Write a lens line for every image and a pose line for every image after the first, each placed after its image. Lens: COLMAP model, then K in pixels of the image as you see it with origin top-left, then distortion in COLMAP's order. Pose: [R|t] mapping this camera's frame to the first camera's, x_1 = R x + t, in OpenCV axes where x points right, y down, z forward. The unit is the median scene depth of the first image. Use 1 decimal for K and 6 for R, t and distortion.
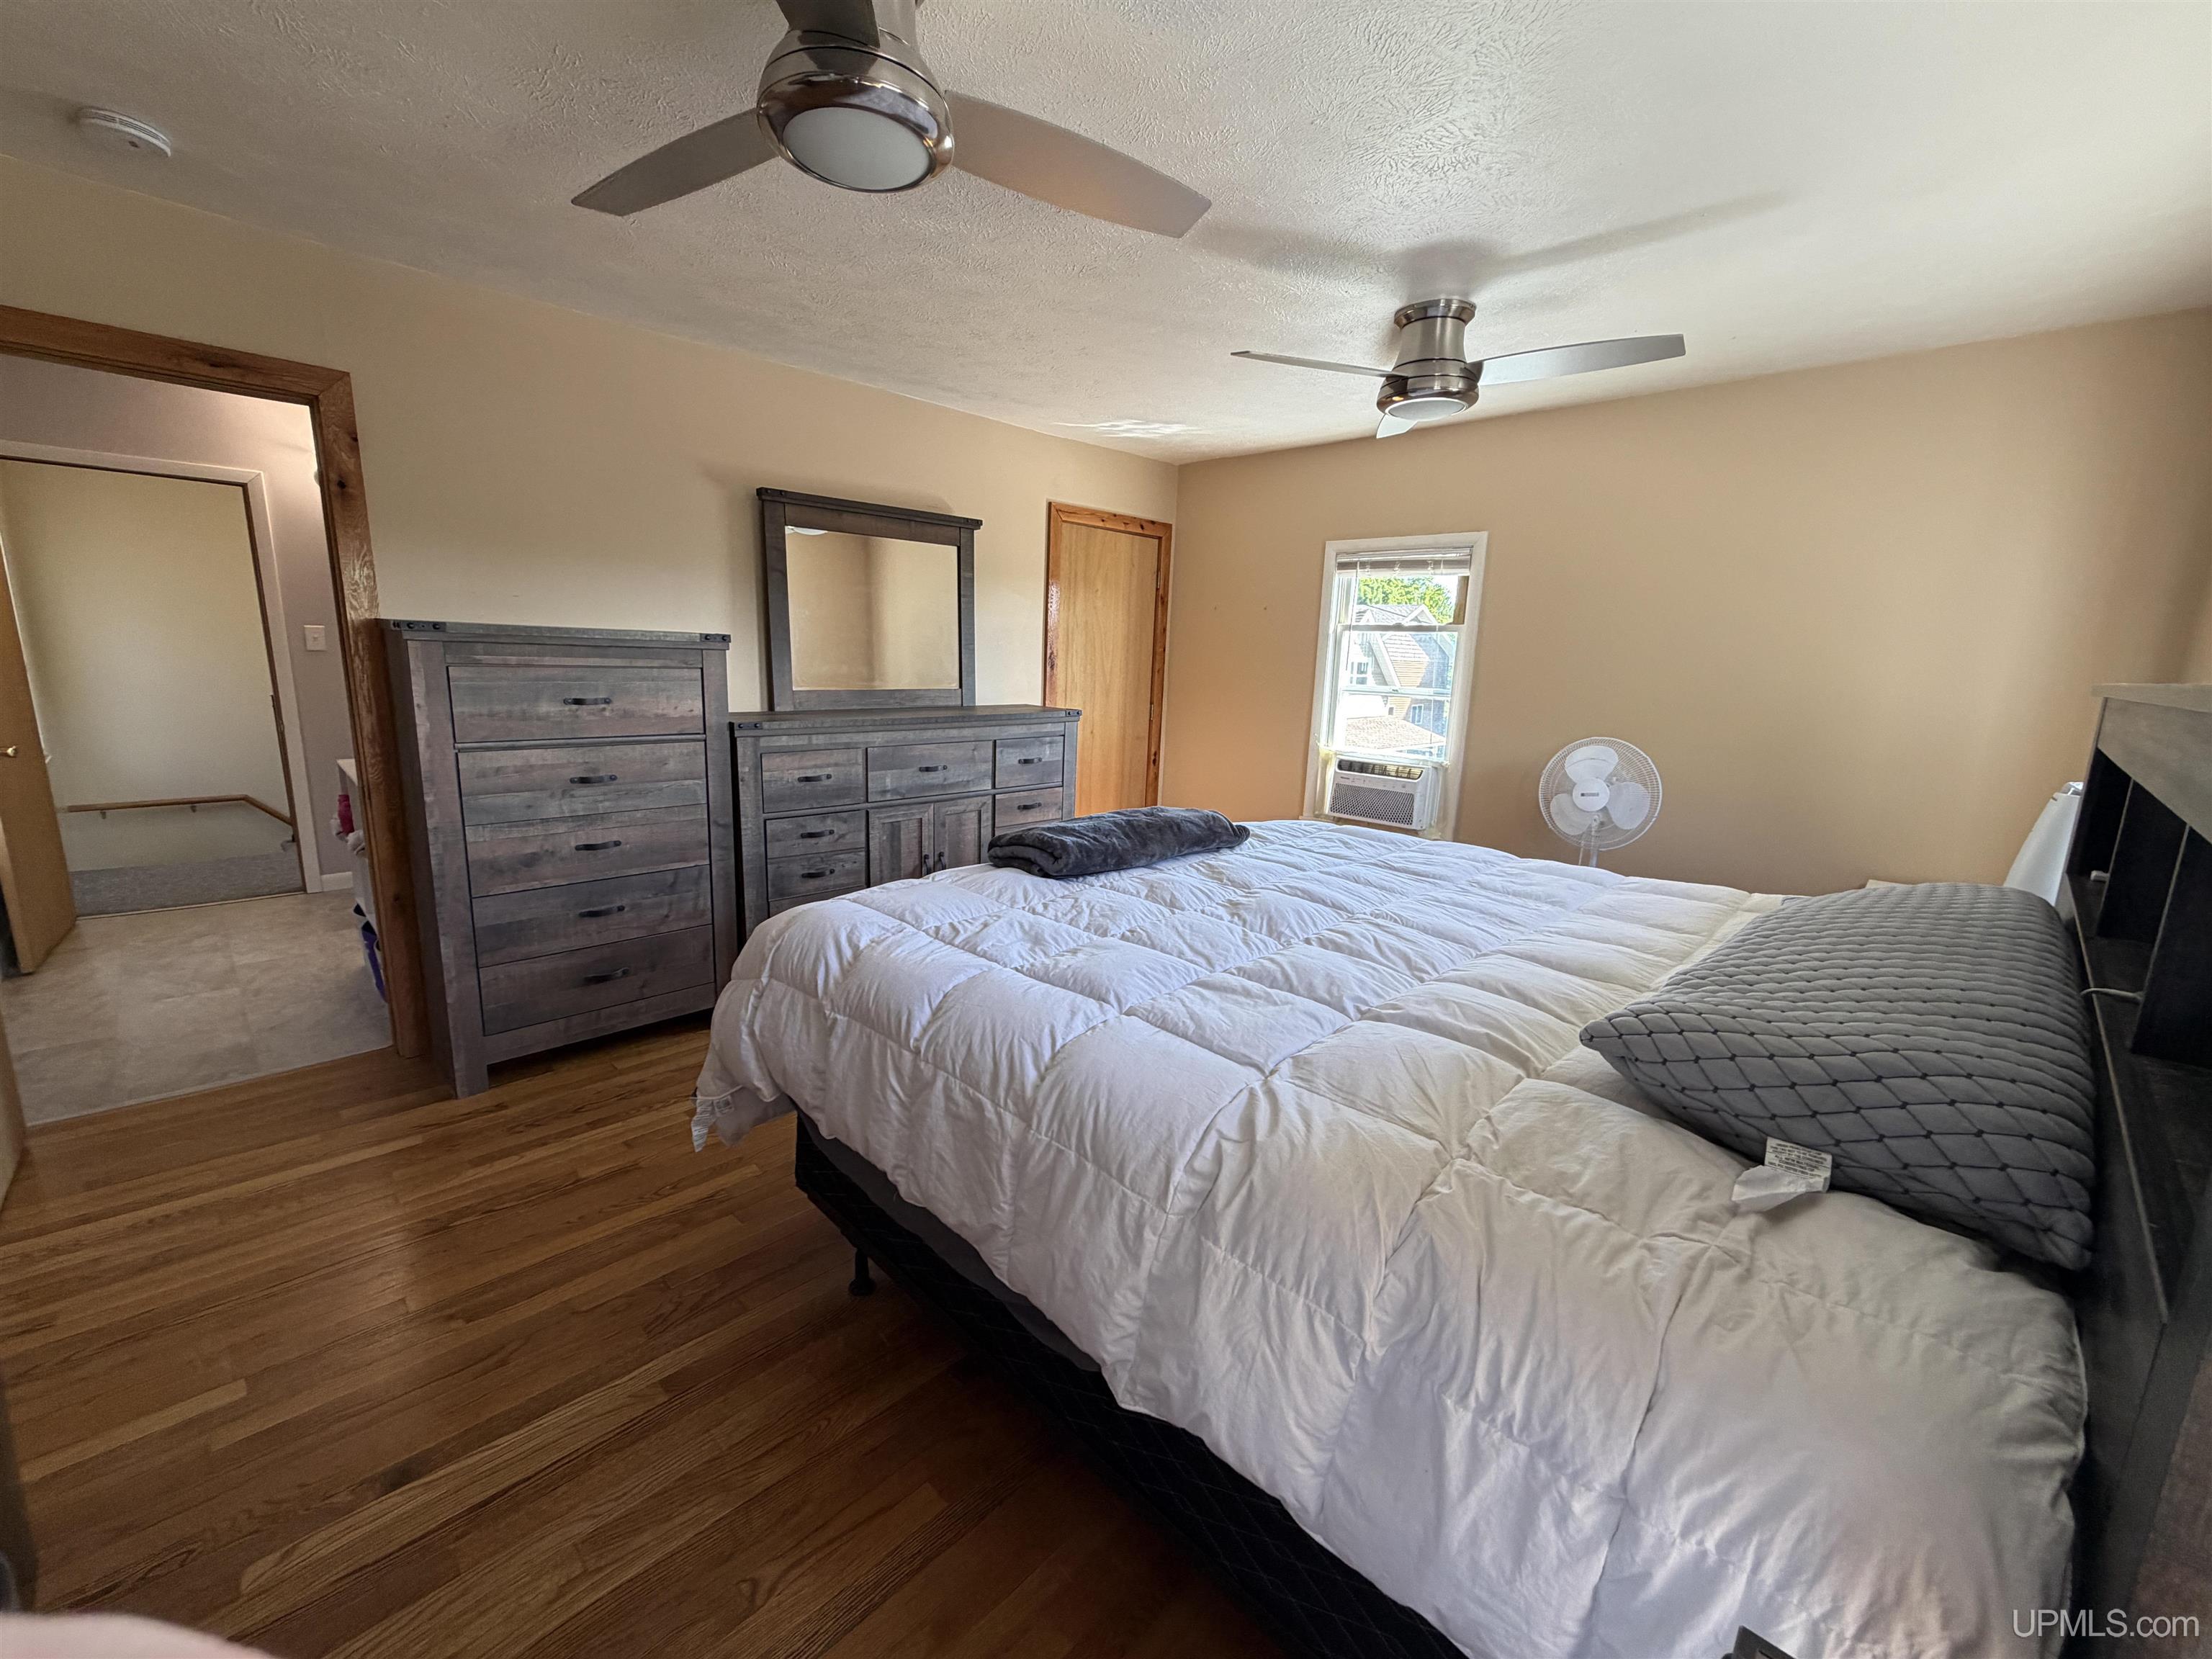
lens RADIAL K [[895.5, 0, 1106.0], [0, 895.5, 829.5], [0, 0, 1]] dist [0.008317, -0.005164]
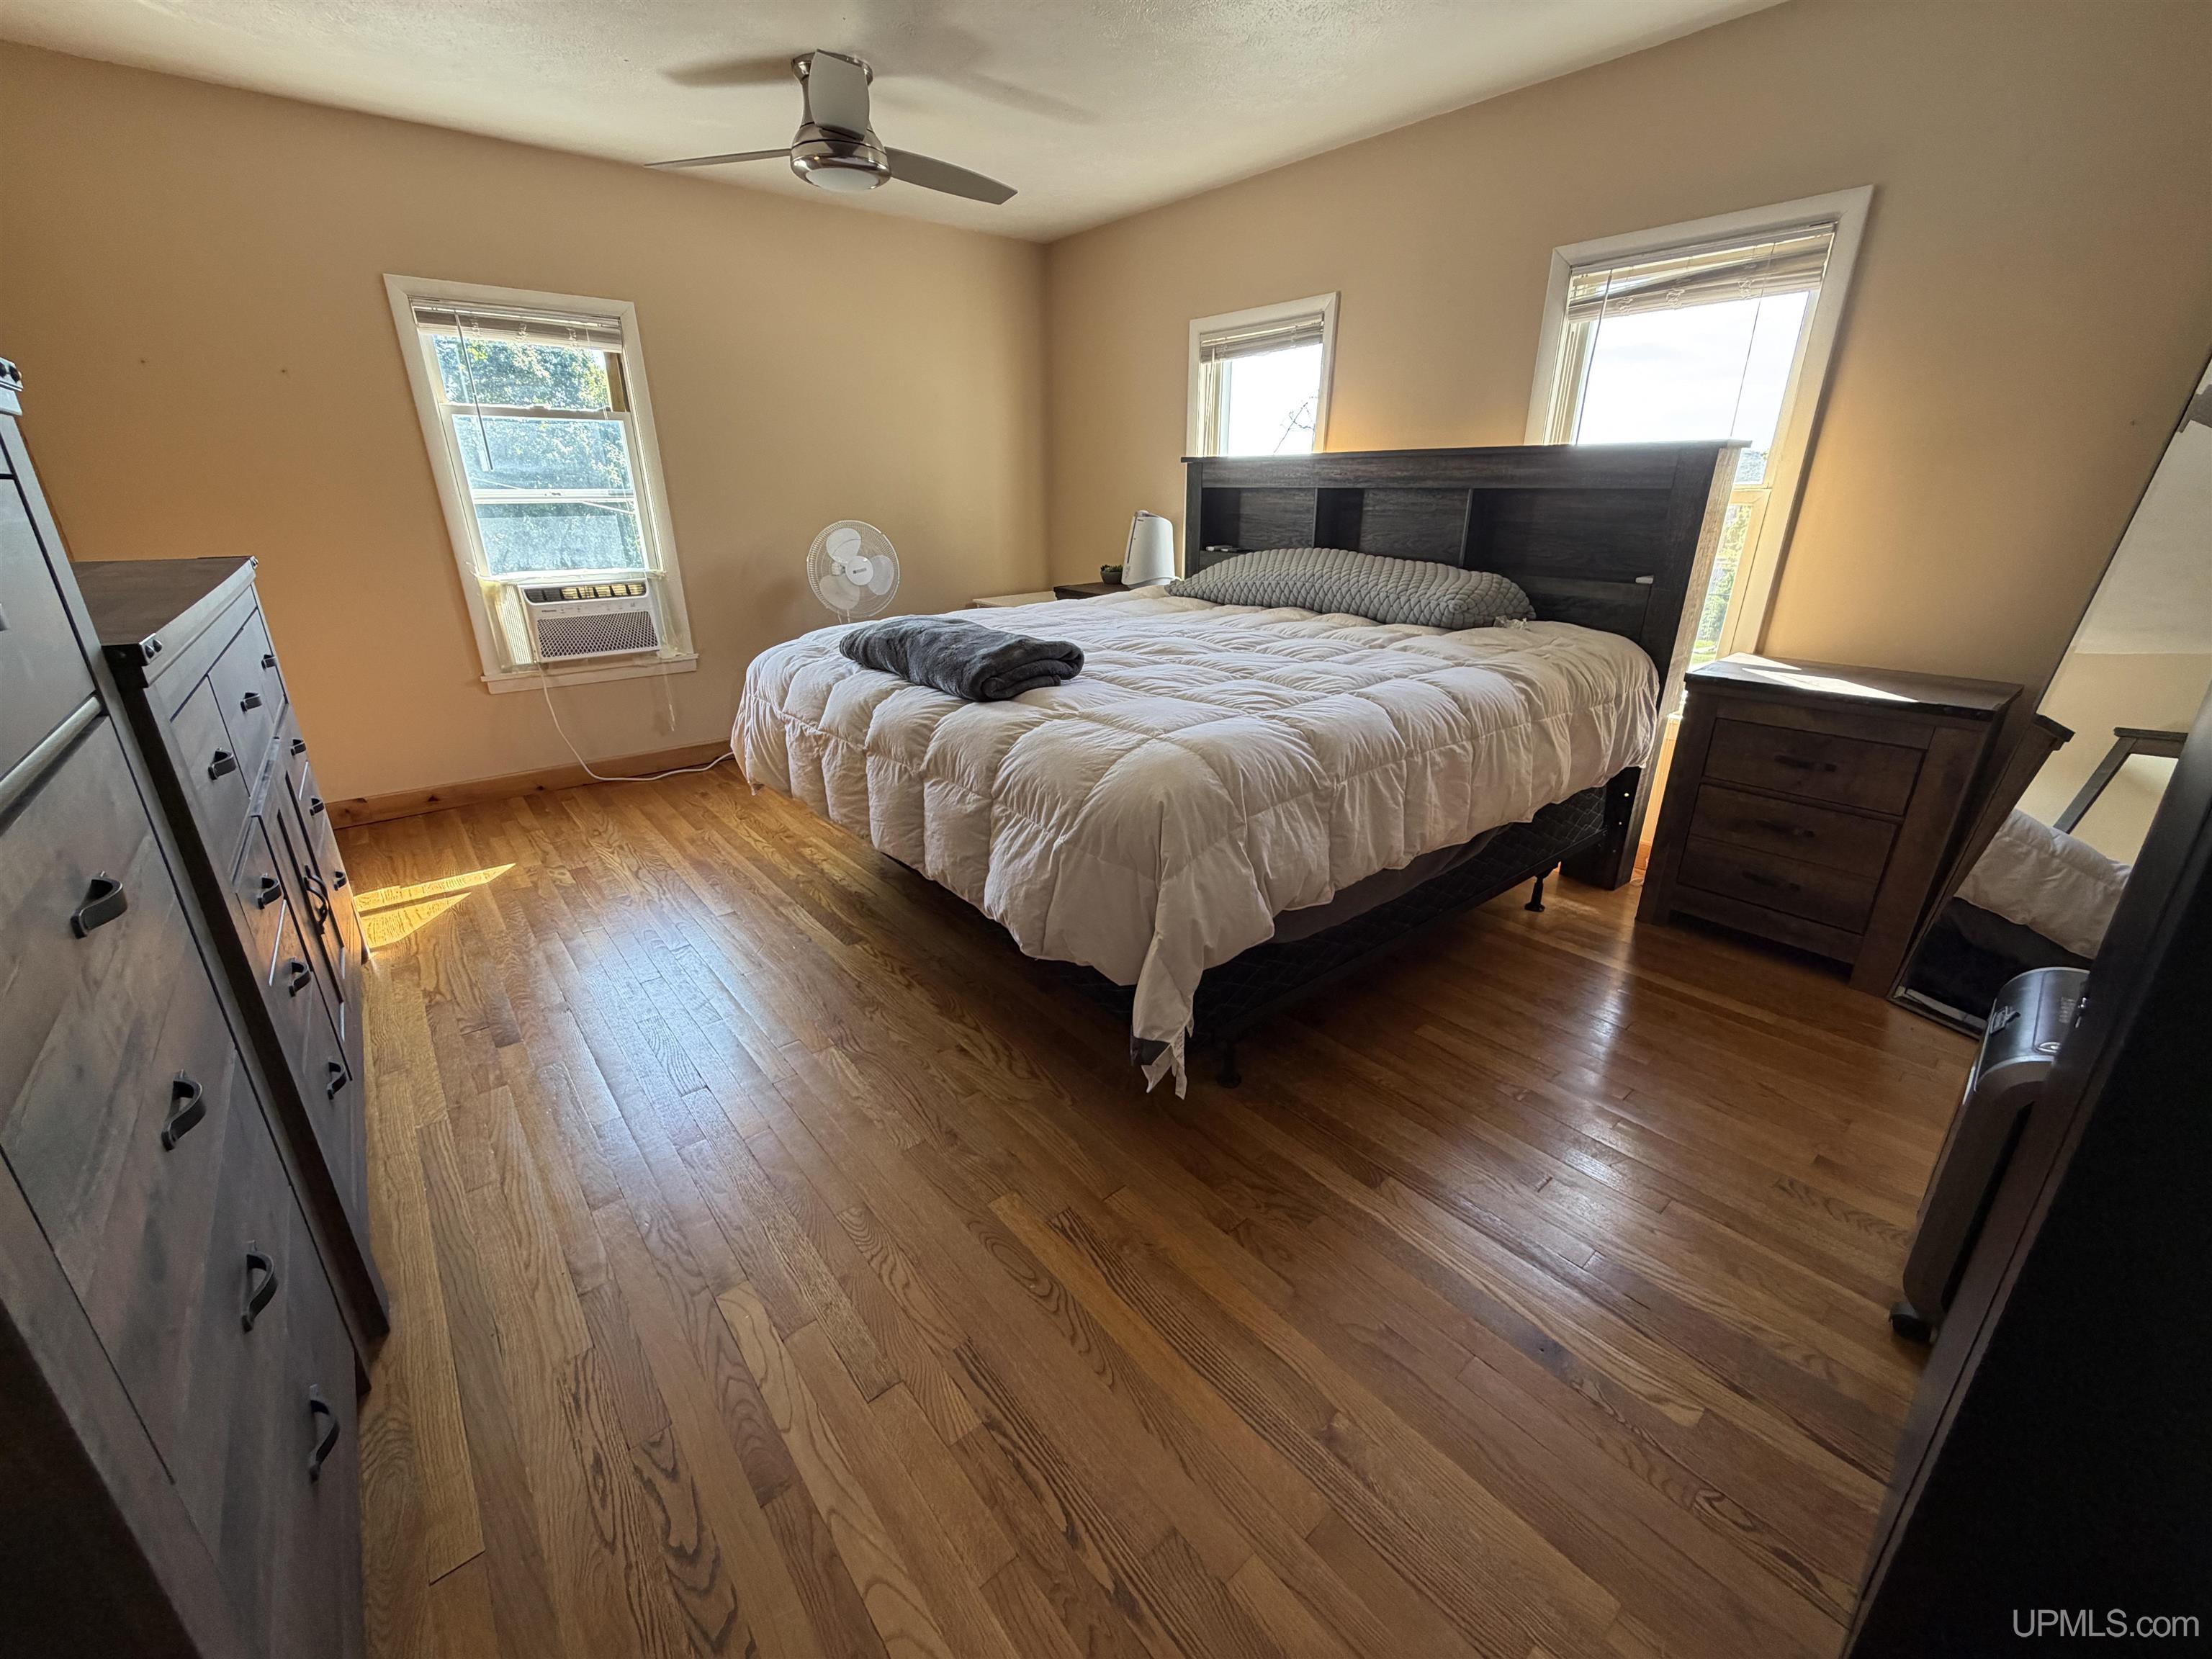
lens RADIAL K [[888.6, 0, 1098.3], [0, 888.6, 828.6], [0, 0, 1]] dist [-0.001976, 0.002155]
pose [[0.099860, -0.388484, 0.916028, -0.536513], [0.200820, 0.909554, 0.363846, -0.076953], [-0.974525, 0.147623, 0.168844, 0.447544]]
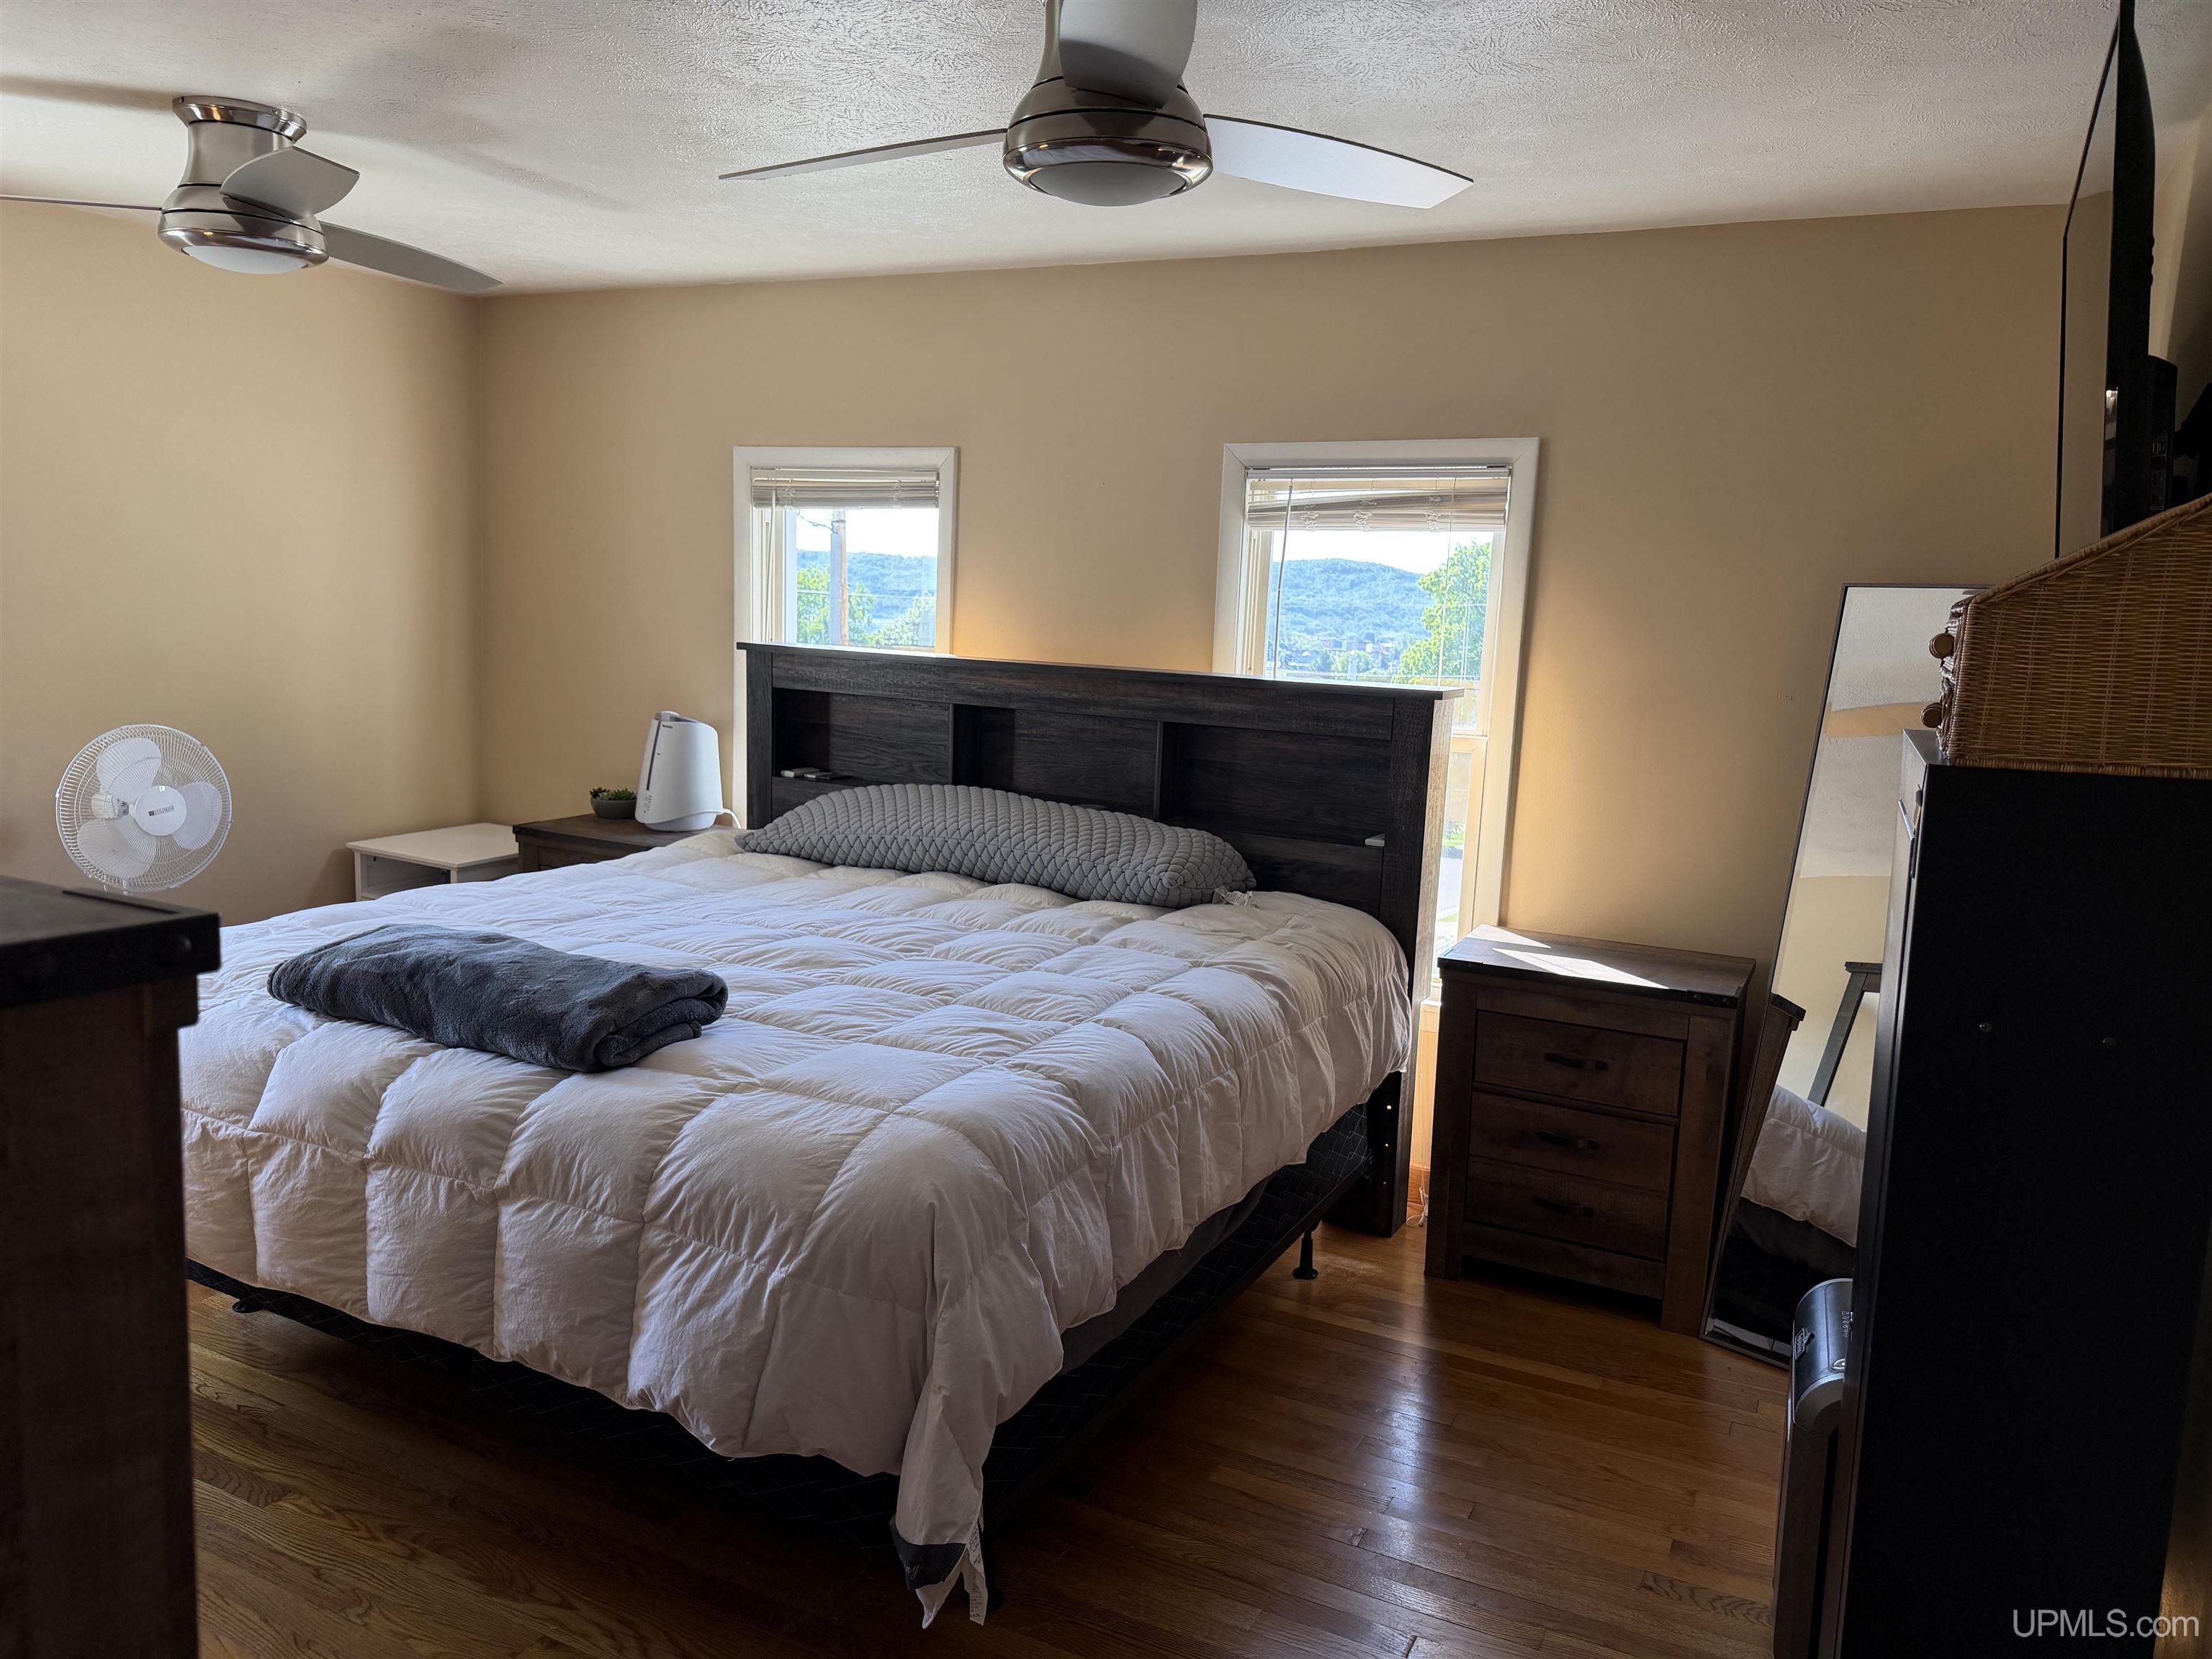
lens RADIAL K [[1549.8, 0, 1104.2], [0, 1549.8, 837.9], [0, 0, 1]] dist [0.170109, -0.332826]
pose [[-0.303528, -0.188737, 0.933943, -0.652937], [0.134792, 0.961823, 0.238178, -0.172203], [-0.943240, 0.198181, -0.266500, 0.542166]]
